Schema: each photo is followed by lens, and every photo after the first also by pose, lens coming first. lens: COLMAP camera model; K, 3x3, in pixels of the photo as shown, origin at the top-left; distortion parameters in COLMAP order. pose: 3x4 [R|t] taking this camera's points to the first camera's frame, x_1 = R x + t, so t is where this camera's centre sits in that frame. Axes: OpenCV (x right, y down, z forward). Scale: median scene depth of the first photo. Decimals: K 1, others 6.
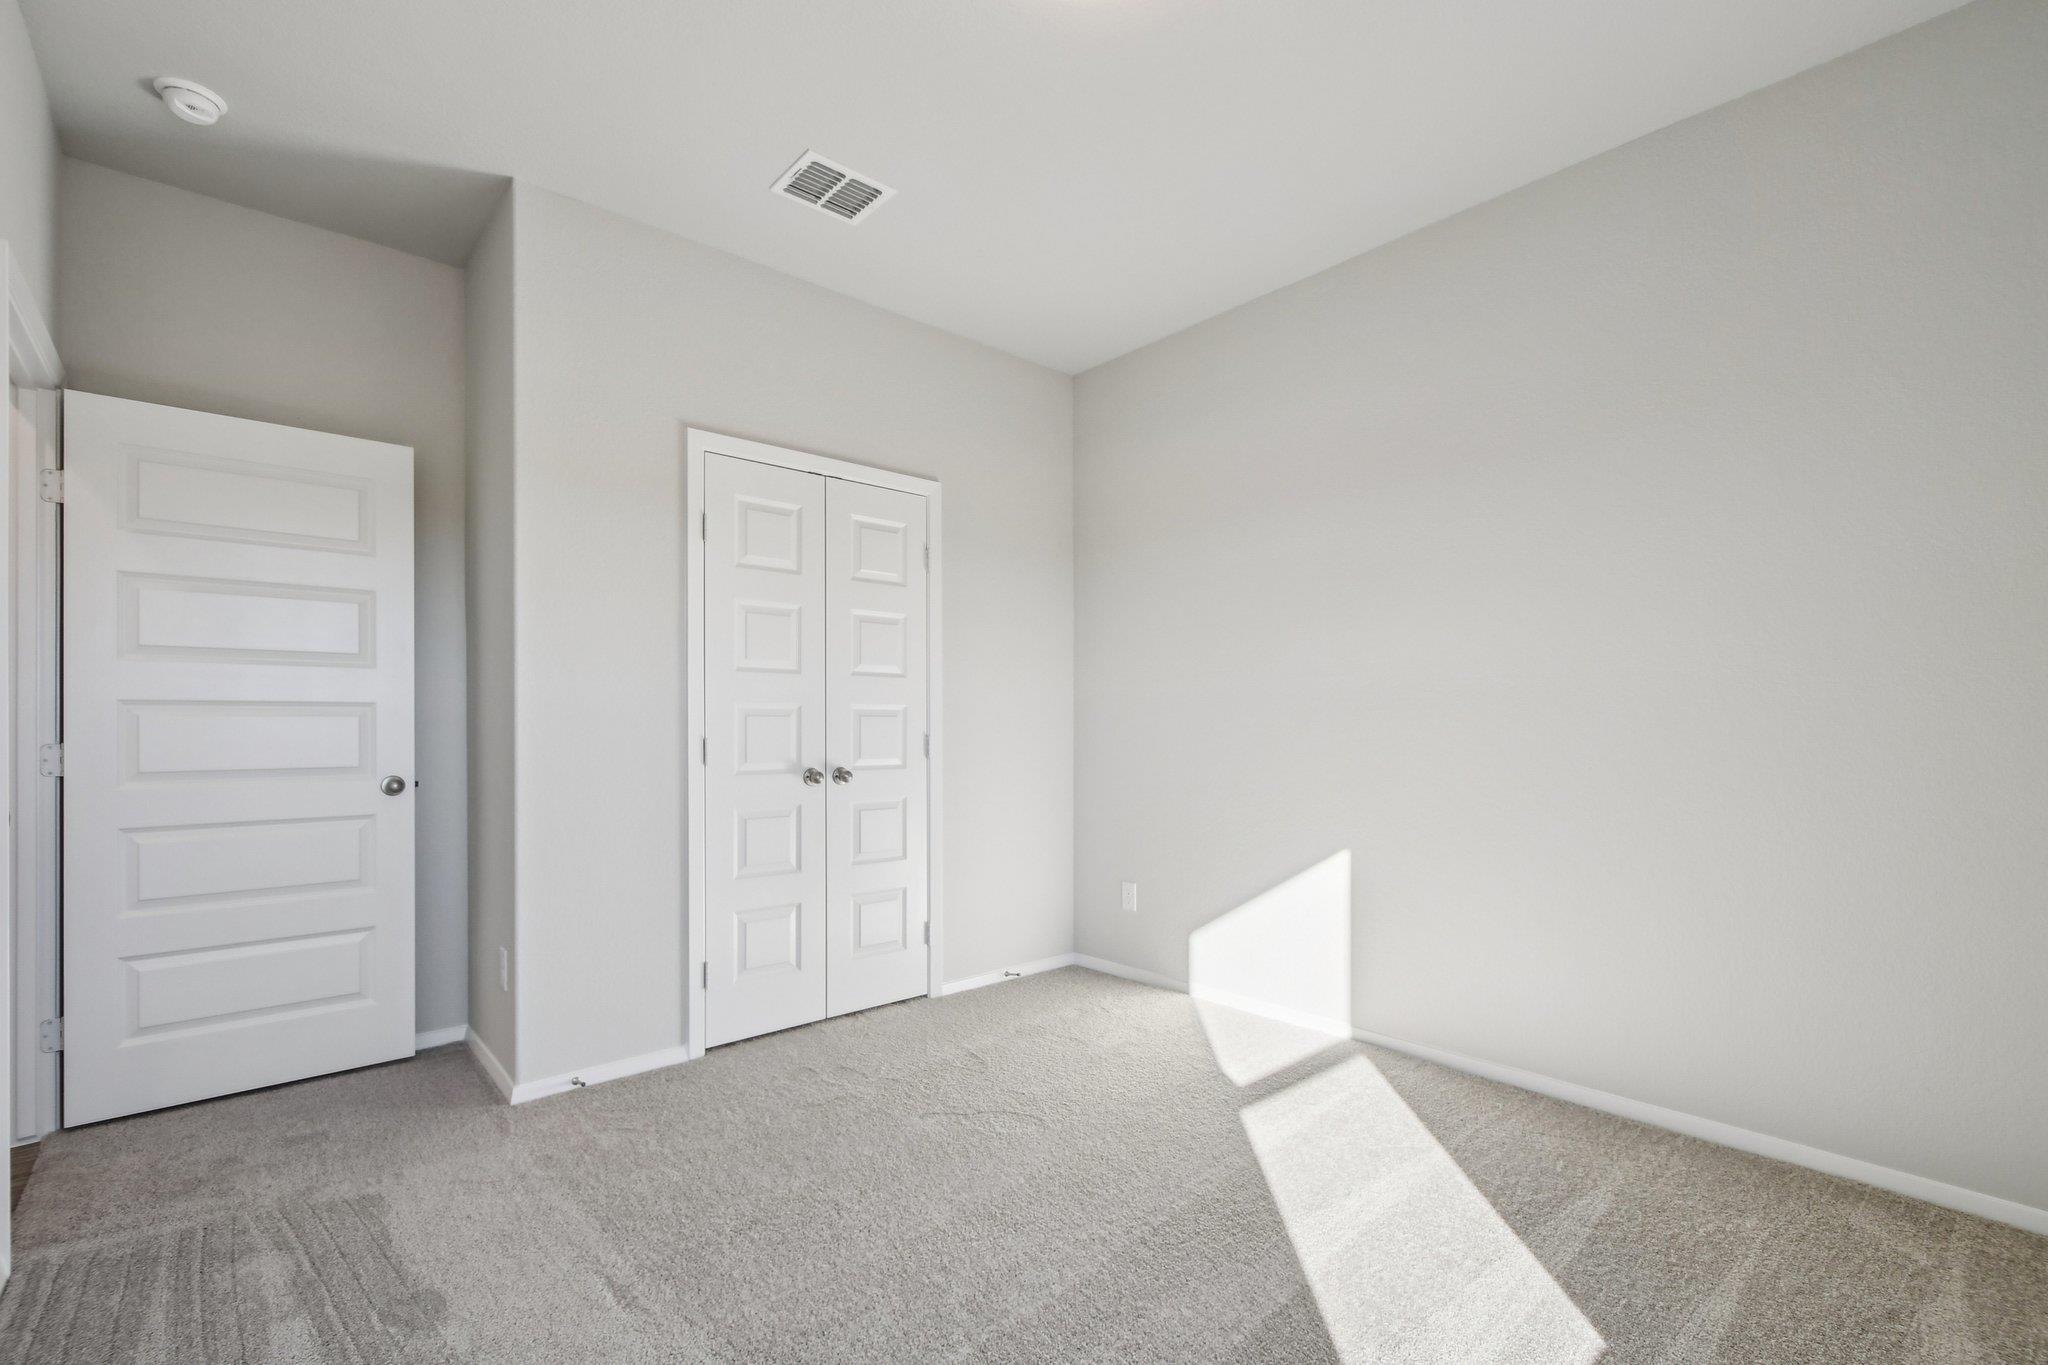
lens RADIAL K [[900.0, 0, 1020.6], [0, 900.0, 724.4], [0, 0, 1]] dist [0.000639, -0.000983]
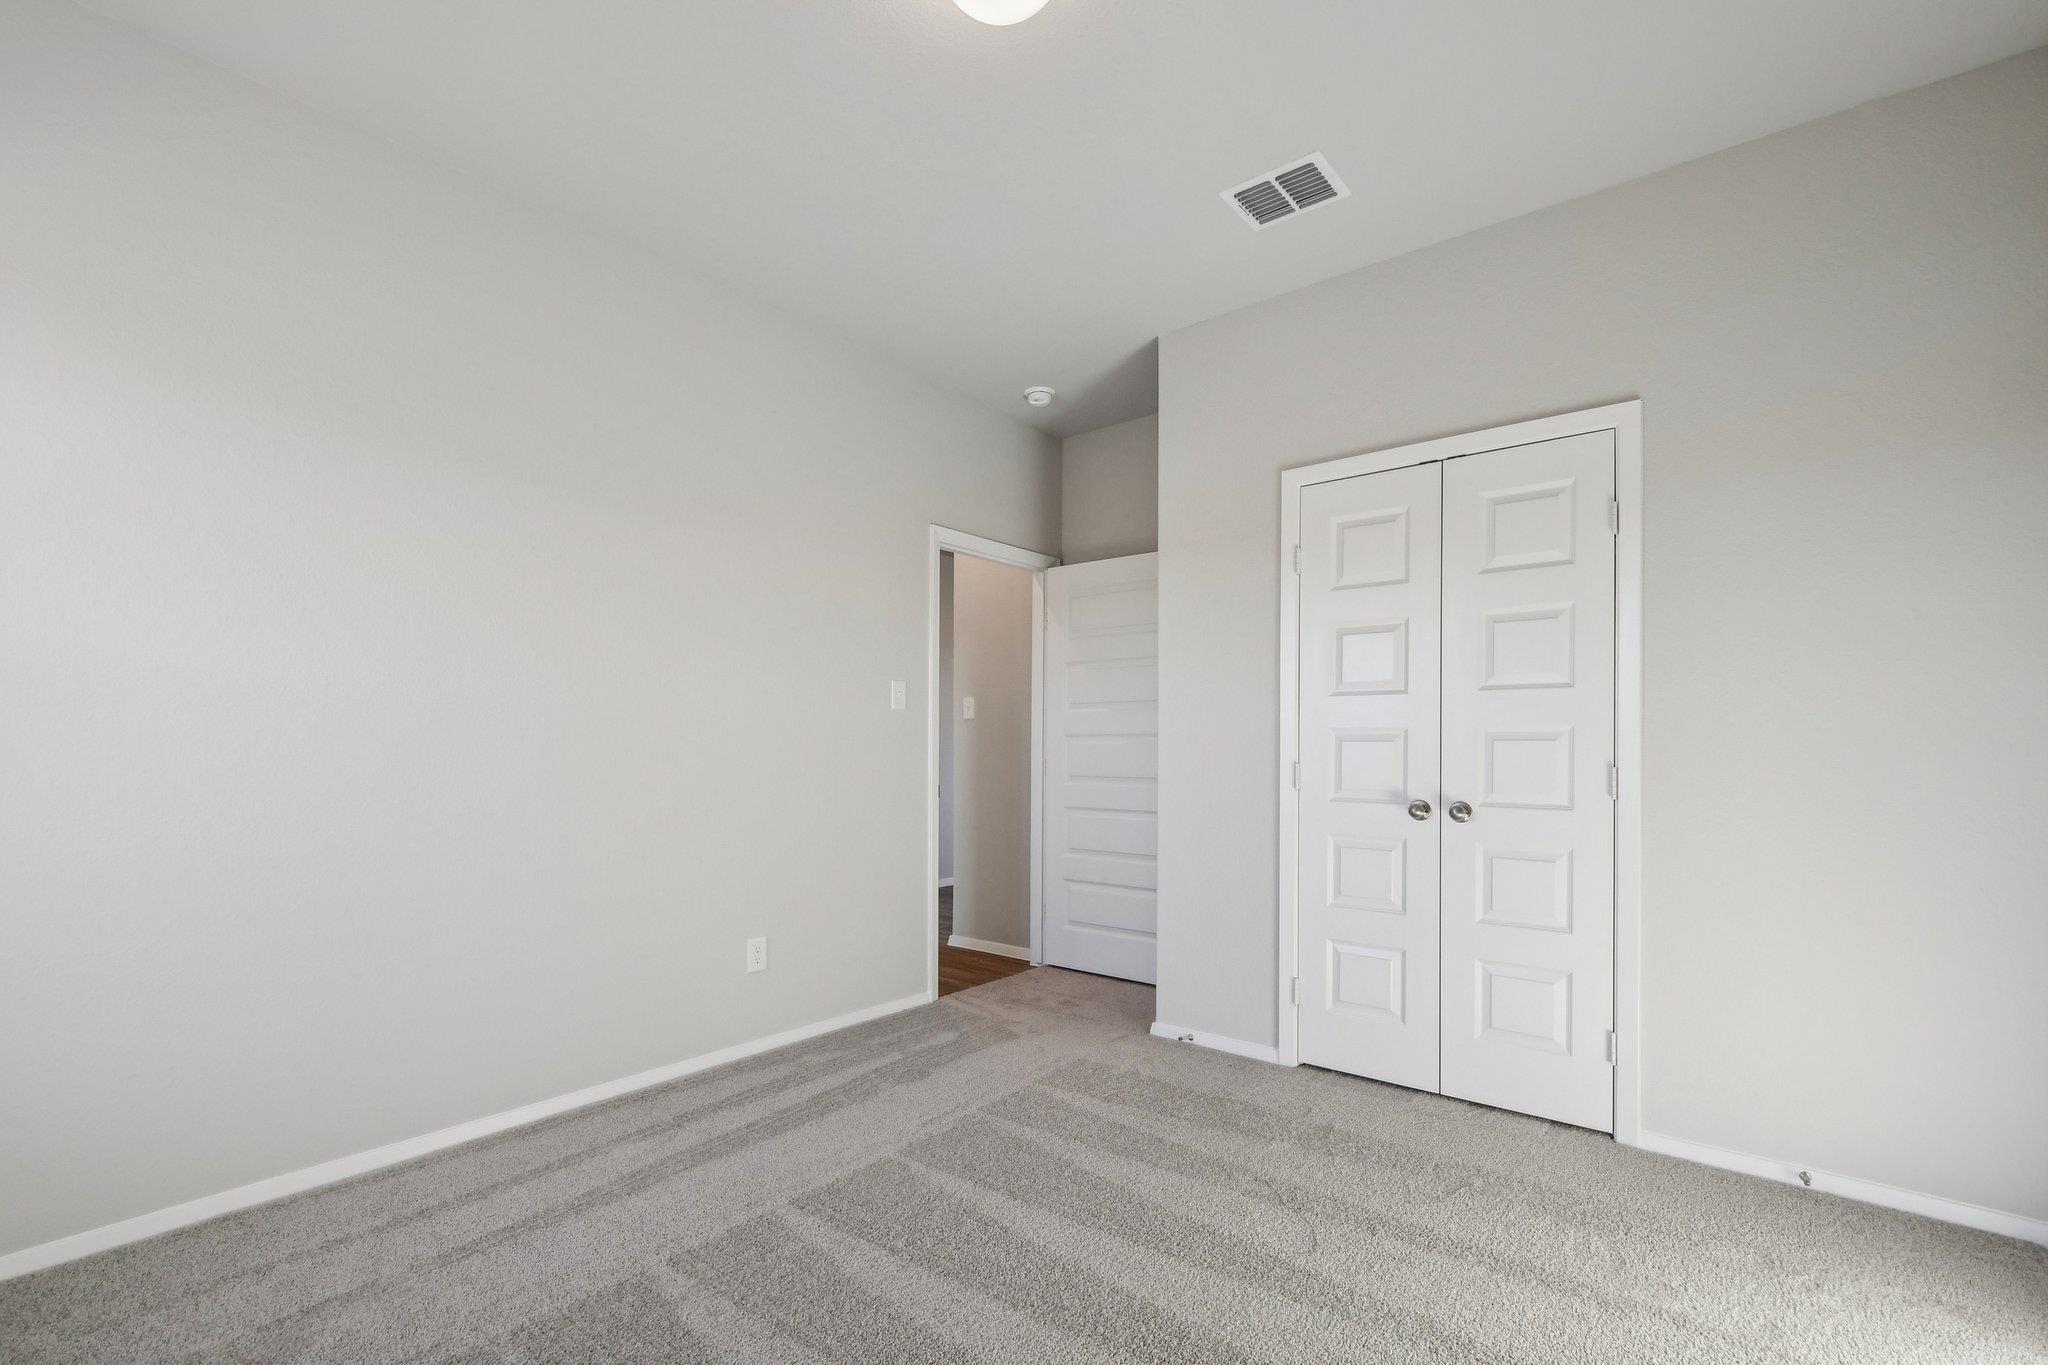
lens RADIAL K [[893.6, 0, 1023.9], [0, 893.6, 737.9], [0, 0, 1]] dist [-0.022444, -0.000068]
pose [[0.157399, -0.003994, -0.987527, 0.563342], [-0.005590, 0.999972, -0.004935, -0.005148], [0.987519, 0.006297, 0.157372, 0.483047]]
